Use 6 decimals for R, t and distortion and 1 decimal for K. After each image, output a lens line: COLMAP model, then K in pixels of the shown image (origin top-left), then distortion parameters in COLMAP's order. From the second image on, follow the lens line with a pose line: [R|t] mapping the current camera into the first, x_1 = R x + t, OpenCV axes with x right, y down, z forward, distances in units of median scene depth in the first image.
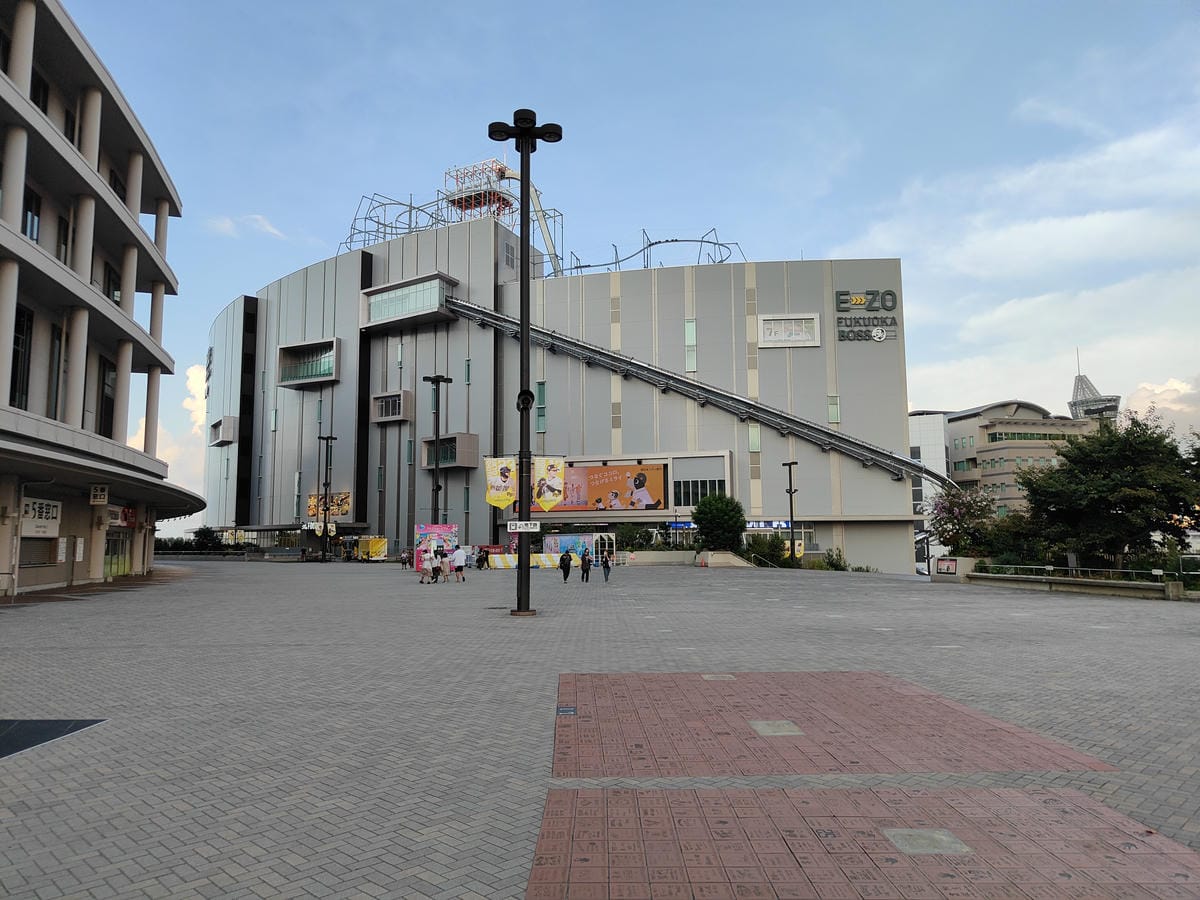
lens RADIAL K [[838.6, 0, 600.1], [0, 838.6, 450.6], [0, 0, 1]] dist [0.000384, 0.000382]
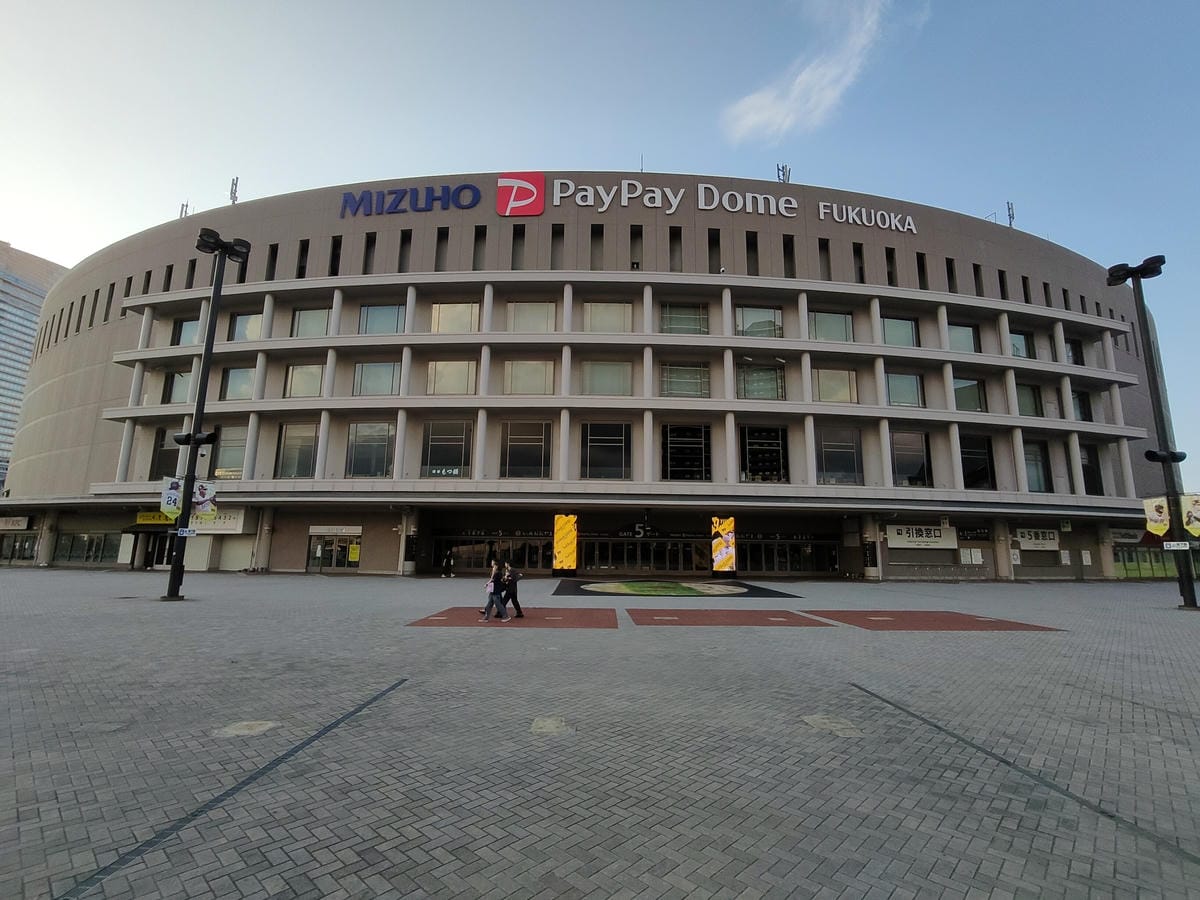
lens RADIAL K [[558.8, 0, 601.3], [0, 558.8, 449.3], [0, 0, 1]] dist [-0.000483, -0.000157]
pose [[0.058451, -0.170381, -0.983643, 0.540395], [0.101490, 0.981237, -0.163934, -0.009927], [0.993118, -0.090248, 0.074646, -0.019231]]
